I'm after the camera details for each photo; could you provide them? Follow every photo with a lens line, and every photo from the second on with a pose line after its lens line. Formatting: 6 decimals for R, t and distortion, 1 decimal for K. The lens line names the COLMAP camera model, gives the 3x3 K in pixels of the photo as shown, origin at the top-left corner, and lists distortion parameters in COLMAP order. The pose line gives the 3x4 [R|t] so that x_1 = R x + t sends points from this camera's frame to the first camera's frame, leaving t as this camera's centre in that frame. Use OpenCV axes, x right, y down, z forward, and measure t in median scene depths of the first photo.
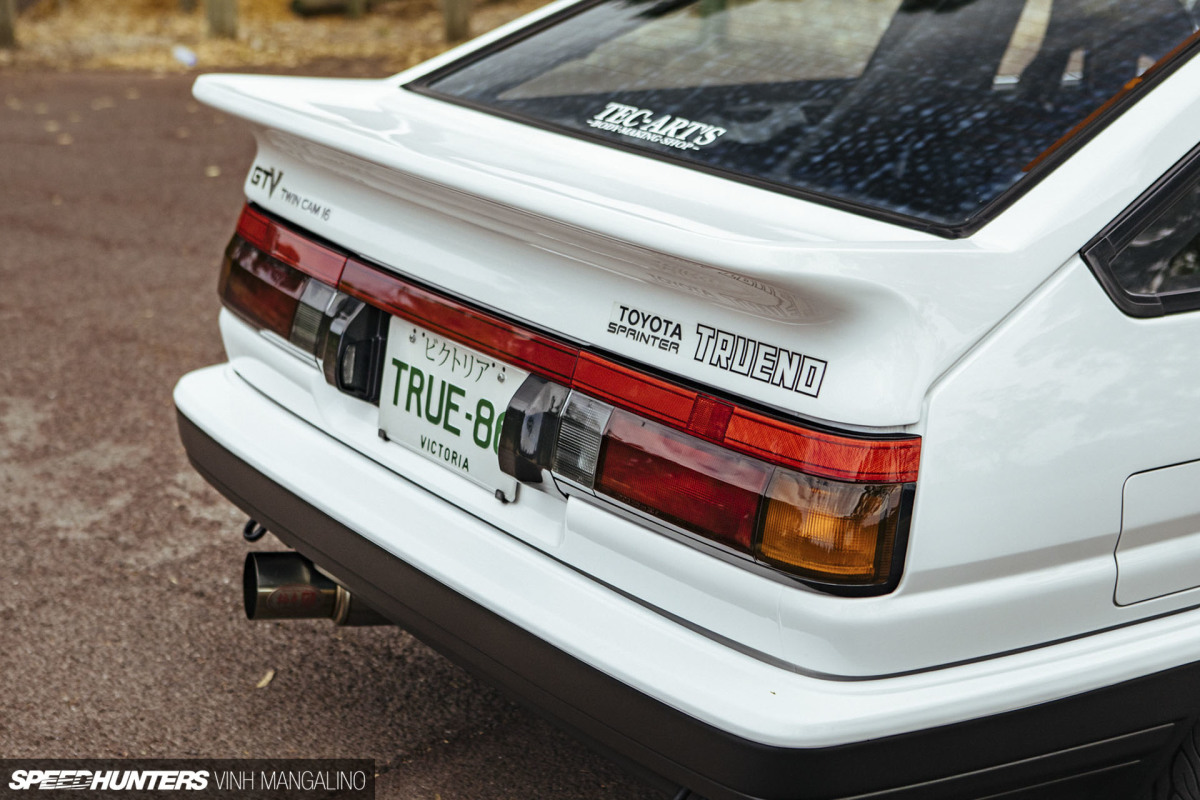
lens RADIAL K [[2123.2, 0, 598.2], [0, 2123.2, 405.6], [0, 0, 1]] dist [0.031225, 0.000000]
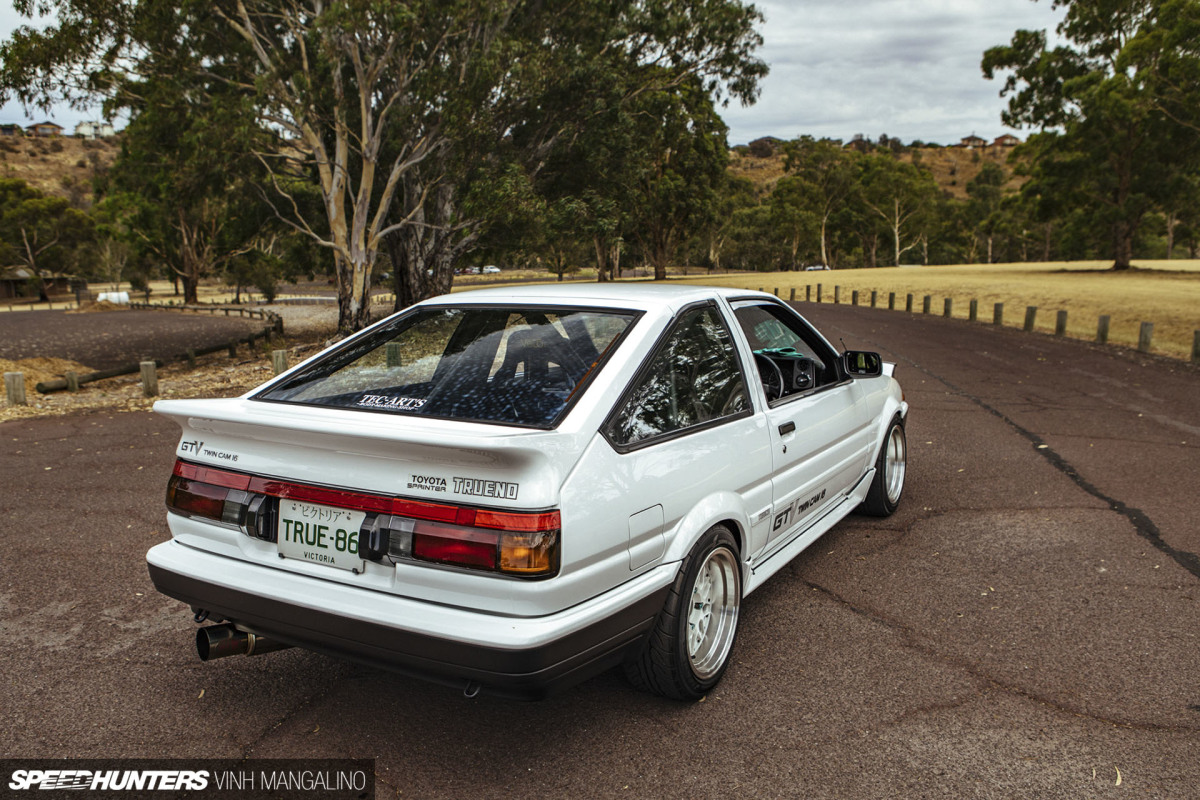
lens RADIAL K [[951.7, 0, 612.5], [0, 951.7, 422.2], [0, 0, 1]] dist [0.036848, -0.004450]
pose [[0.911848, -0.098446, 0.398550, -0.175302], [0.147101, 0.984710, -0.093319, 0.021403], [-0.383269, 0.143720, 0.912387, -0.026351]]
